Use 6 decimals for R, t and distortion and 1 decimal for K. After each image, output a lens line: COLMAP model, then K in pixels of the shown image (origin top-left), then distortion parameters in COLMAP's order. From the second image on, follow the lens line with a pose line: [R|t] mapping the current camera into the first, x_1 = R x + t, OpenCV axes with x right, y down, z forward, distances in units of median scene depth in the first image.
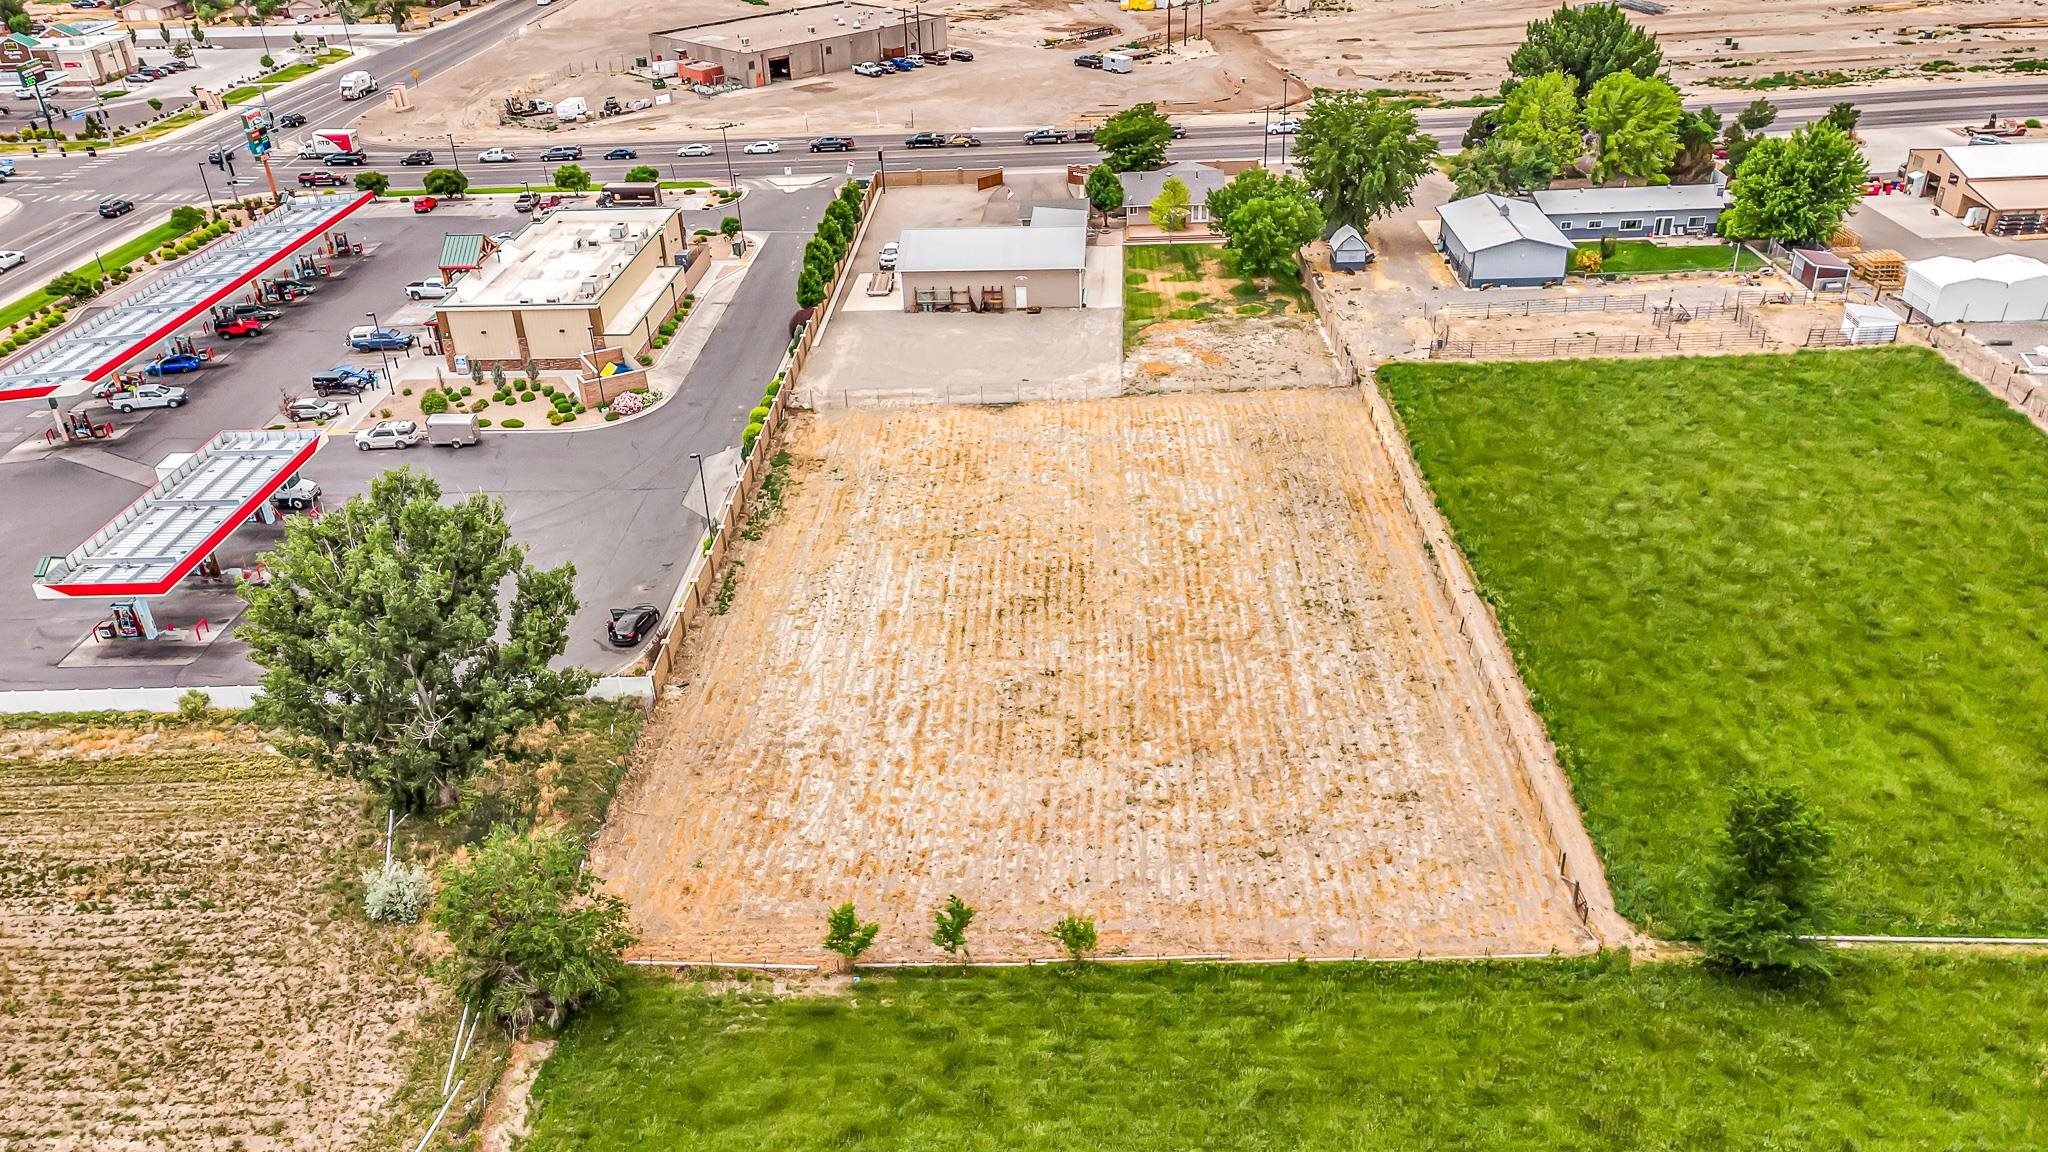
lens RADIAL K [[1545.4, 0, 1002.5], [0, 1545.4, 576.6], [0, 0, 1]] dist [0.077201, 0.001973]
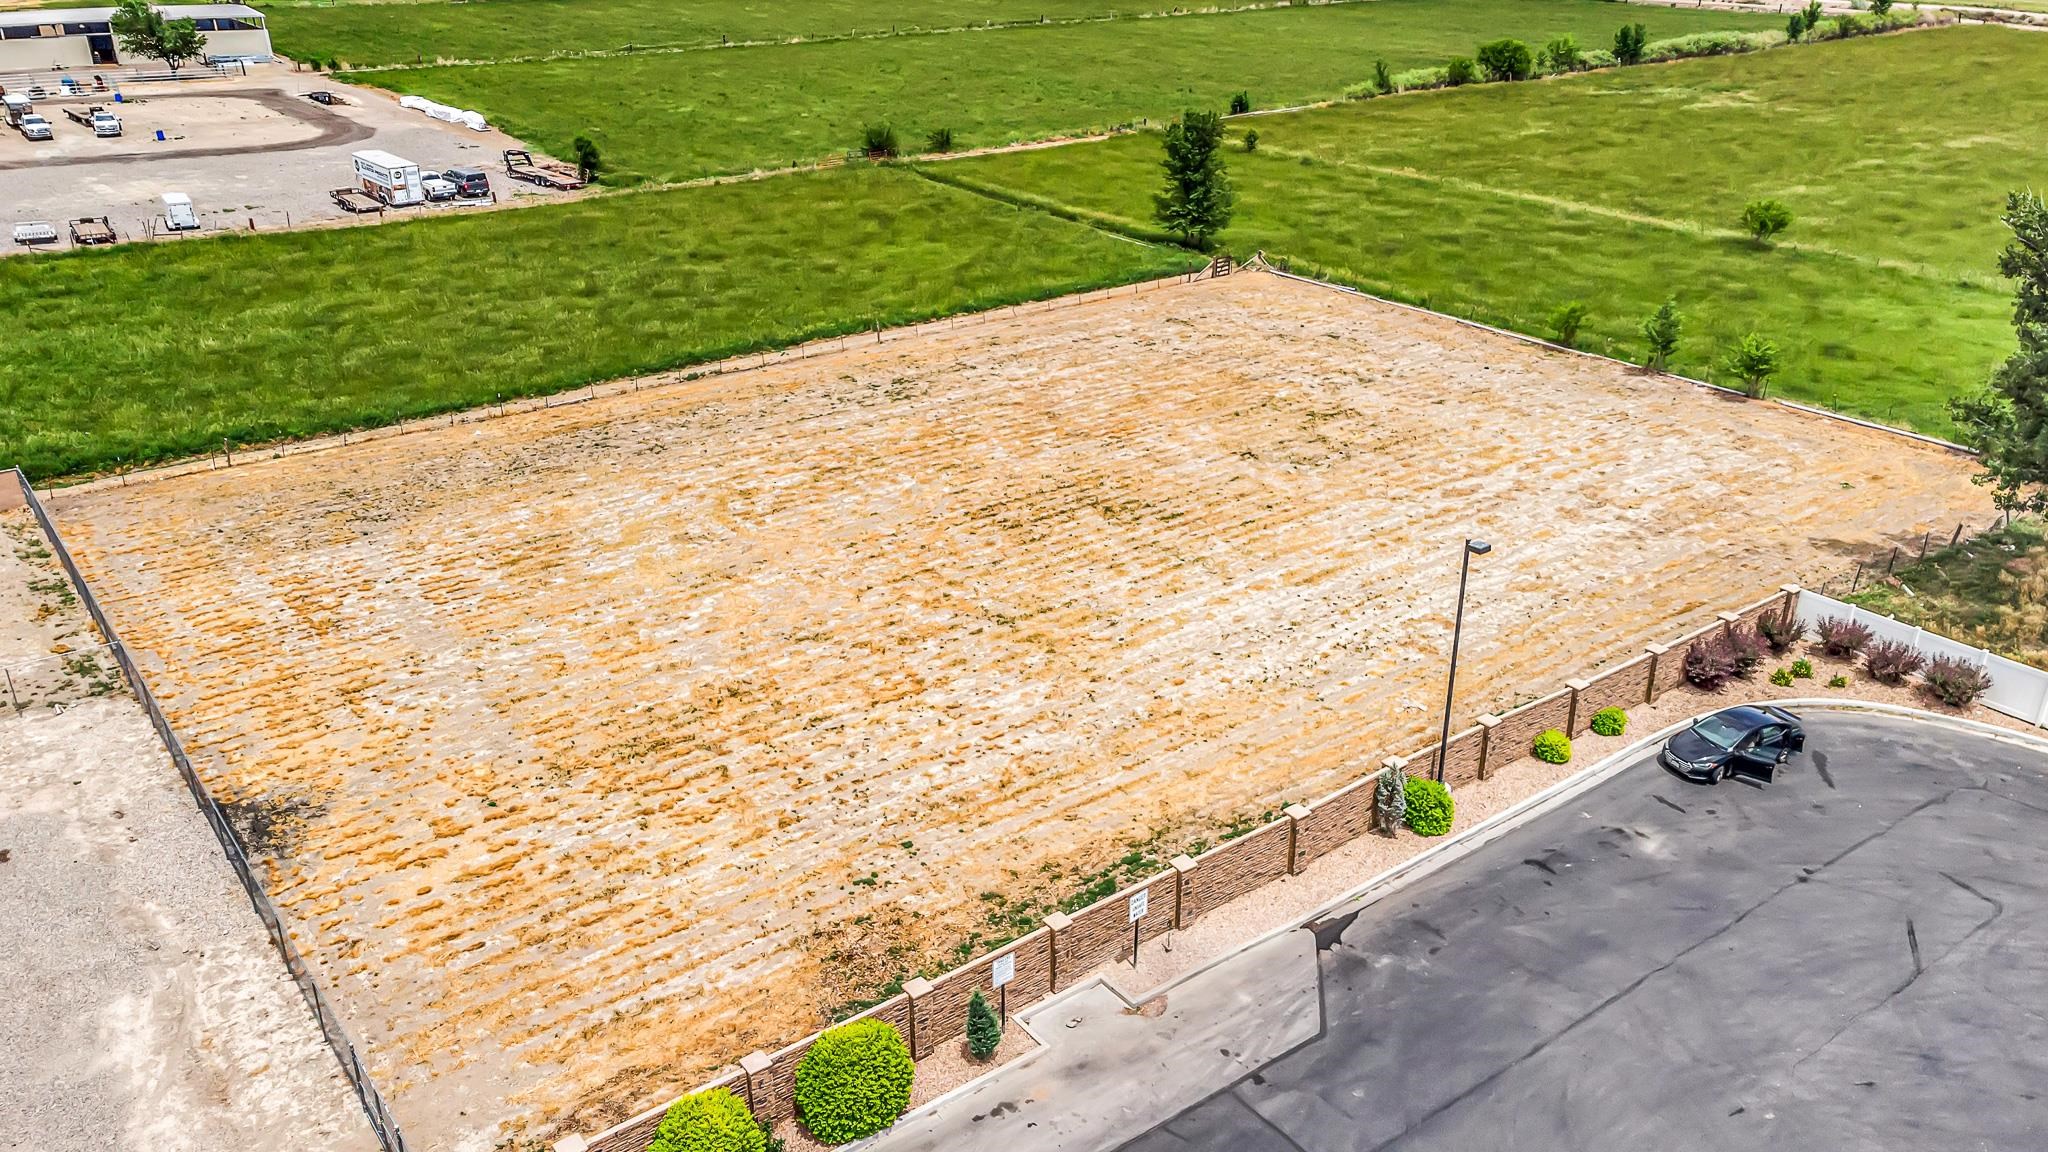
lens RADIAL K [[1539.2, 0, 1024.0], [0, 1539.2, 576.0], [0, 0, 1]] dist [0.039864, 0.009182]
pose [[-0.625073, -0.283108, 0.727415, -0.345213], [0.400755, 0.683310, 0.610314, -0.296772], [-0.669835, 0.673006, -0.313662, 1.017641]]
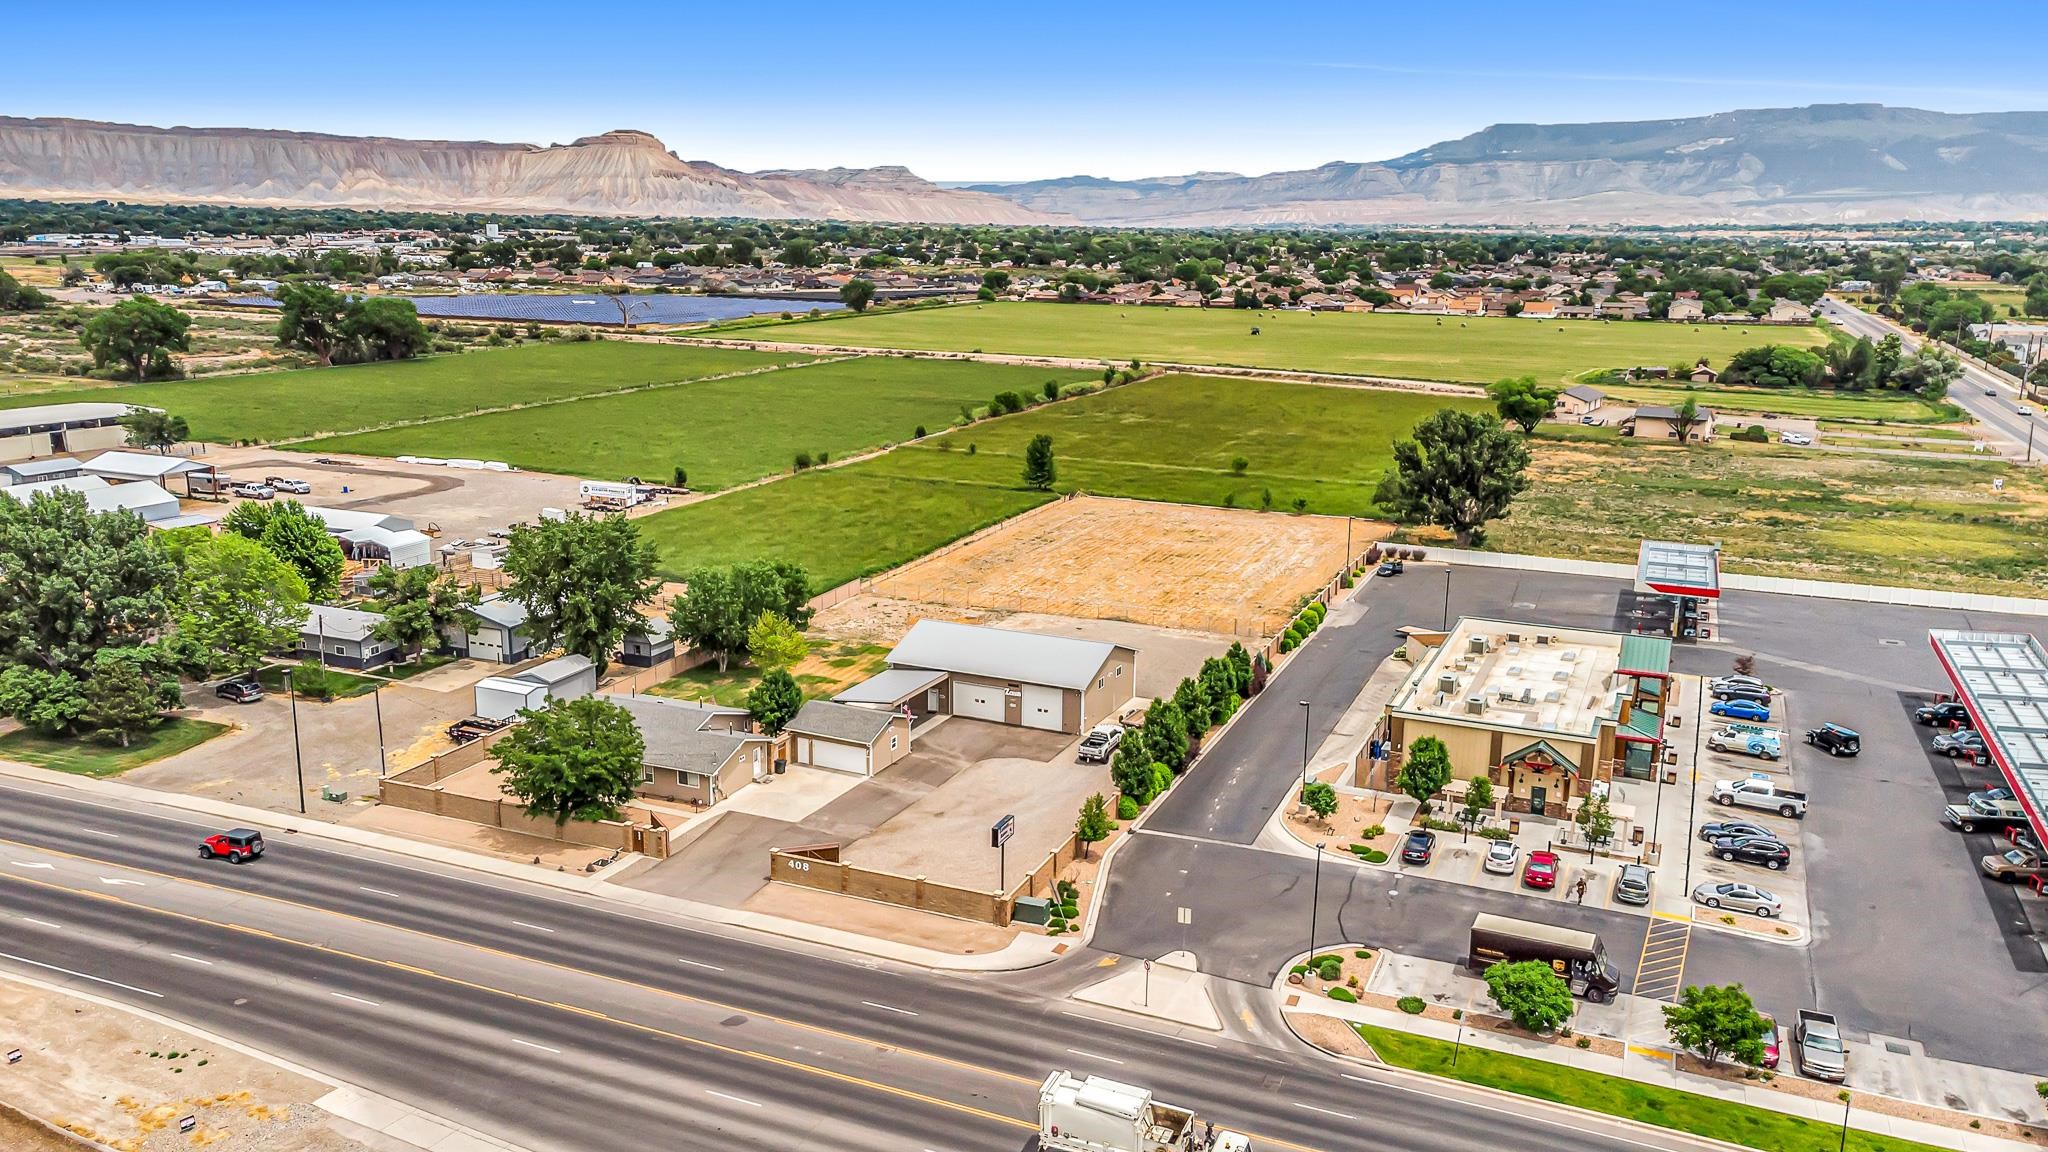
lens RADIAL K [[1539.2, 0, 1024.0], [0, 1539.2, 576.0], [0, 0, 1]] dist [0.039864, 0.009182]
pose [[-0.935564, -0.048007, 0.349879, -0.385920], [0.193868, 0.758277, 0.622440, -0.977186], [-0.295186, 0.650163, -0.700110, 1.978815]]
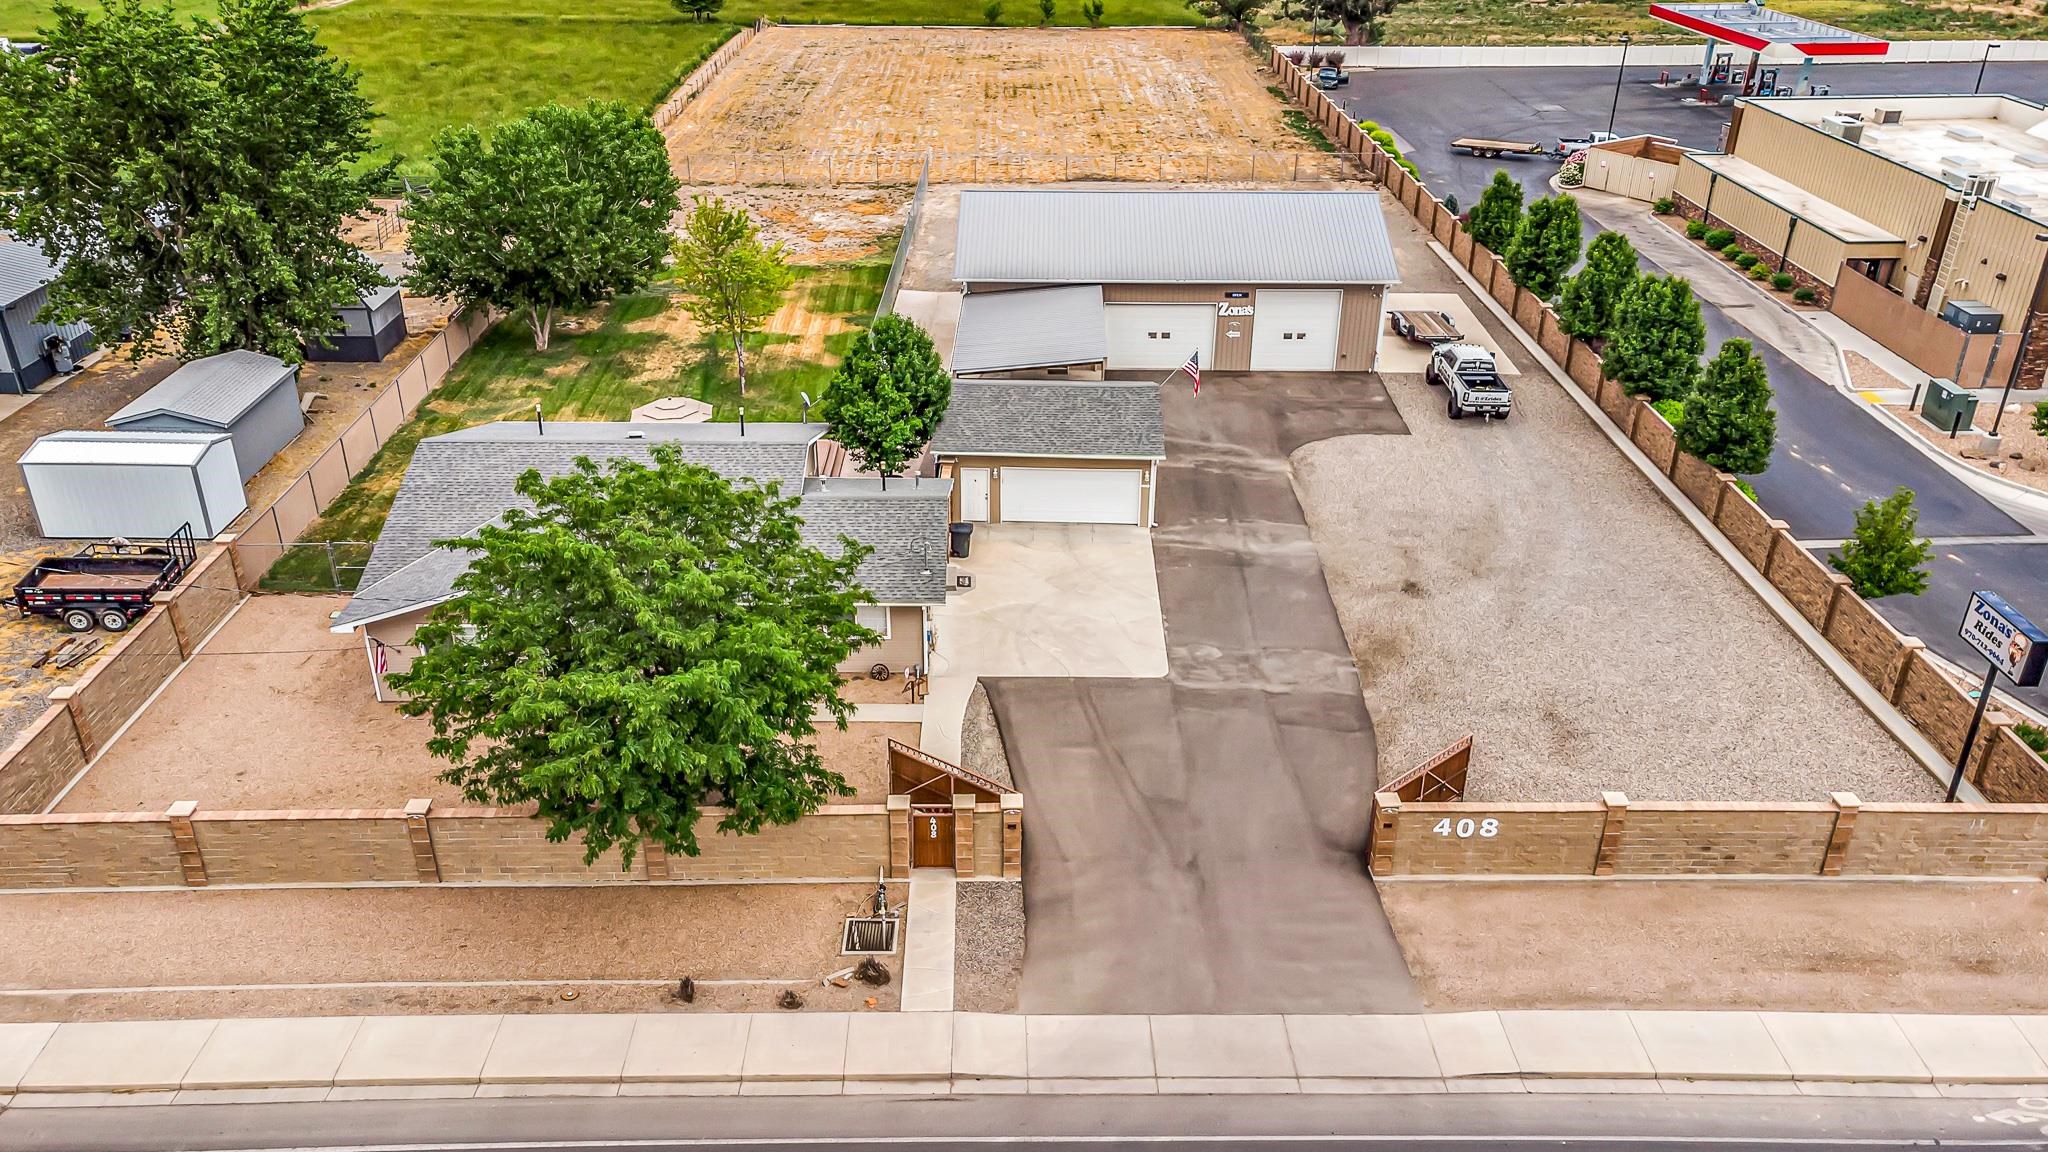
lens RADIAL K [[1546.9, 0, 1024.0], [0, 1546.9, 576.0], [0, 0, 1]] dist [0.006413, 0.046066]
pose [[-0.997729, 0.058344, -0.033651, 0.071645], [0.004879, 0.560920, 0.827856, -0.667195], [0.067176, 0.825812, -0.559931, 1.679305]]
